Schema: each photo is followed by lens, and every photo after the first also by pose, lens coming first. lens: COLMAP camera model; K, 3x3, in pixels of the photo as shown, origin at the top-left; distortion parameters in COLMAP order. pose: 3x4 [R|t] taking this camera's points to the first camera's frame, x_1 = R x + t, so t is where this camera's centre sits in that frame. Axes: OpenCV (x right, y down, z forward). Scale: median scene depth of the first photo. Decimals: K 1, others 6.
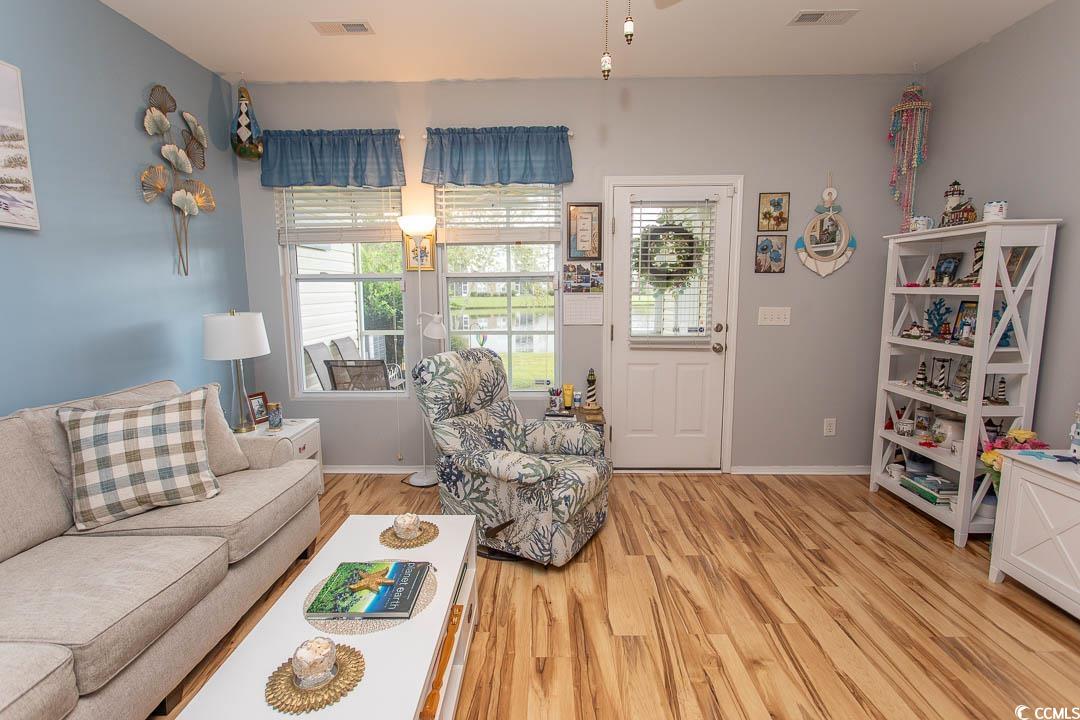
lens RADIAL K [[510.1, 0, 538.9], [0, 510.1, 356.1], [0, 0, 1]] dist [-0.002319, 0.004526]
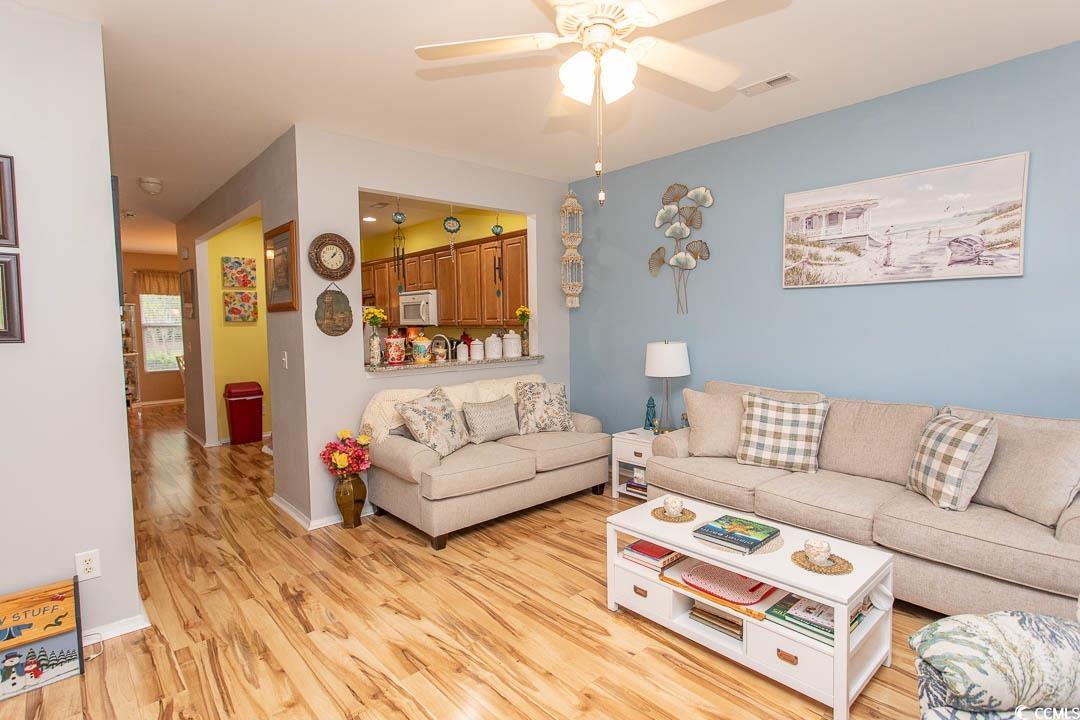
lens RADIAL K [[540.7, 0, 537.1], [0, 540.7, 357.7], [0, 0, 1]] dist [0.000564, 0.001367]
pose [[-0.731120, 0.063277, -0.679309, 0.550642], [-0.073237, 0.982657, 0.170356, -0.128407], [0.678307, 0.174301, -0.713806, 0.806022]]
